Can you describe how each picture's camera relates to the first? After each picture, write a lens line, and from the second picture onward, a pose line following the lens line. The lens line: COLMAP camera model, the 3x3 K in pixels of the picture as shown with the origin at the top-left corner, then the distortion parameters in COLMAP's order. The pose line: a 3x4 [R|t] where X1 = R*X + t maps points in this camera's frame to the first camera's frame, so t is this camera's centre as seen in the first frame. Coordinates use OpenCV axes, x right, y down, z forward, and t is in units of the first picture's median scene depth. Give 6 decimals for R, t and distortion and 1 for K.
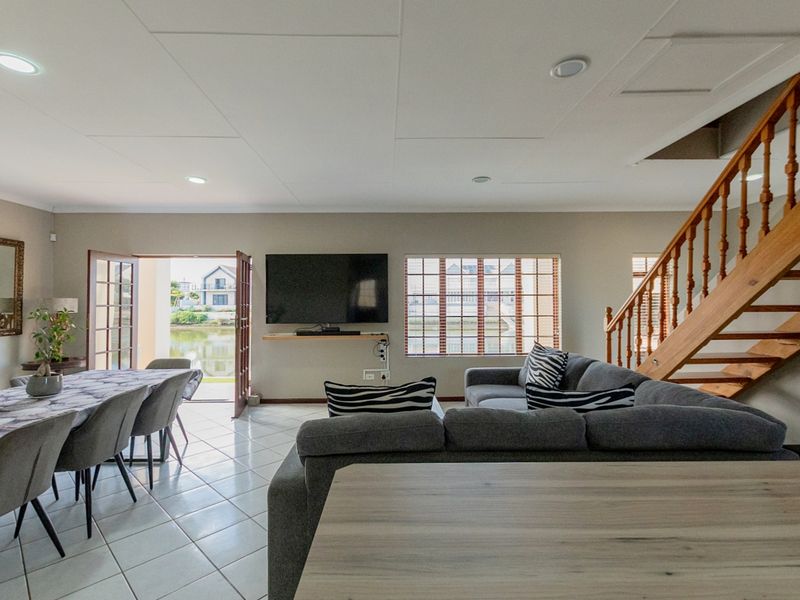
lens RADIAL K [[393.2, 0, 400.0], [0, 393.2, 300.0], [0, 0, 1]] dist [0.003415, 0.000531]
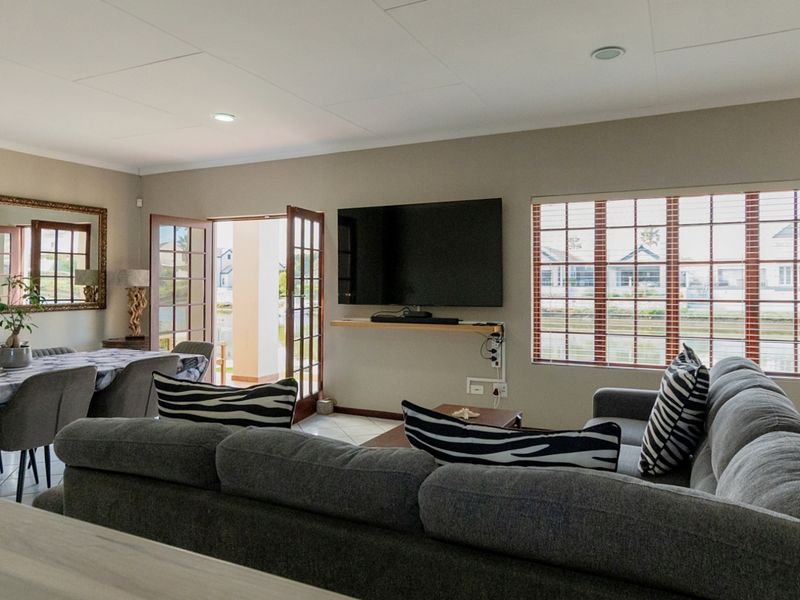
lens RADIAL K [[575.5, 0, 400.9], [0, 575.5, 290.0], [0, 0, 1]] dist [0.003301, 0.001090]
pose [[0.890198, 0.011378, -0.455431, 0.251144], [-0.003575, 0.999832, 0.017992, 0.014120], [0.455559, -0.014389, 0.890089, 0.099436]]
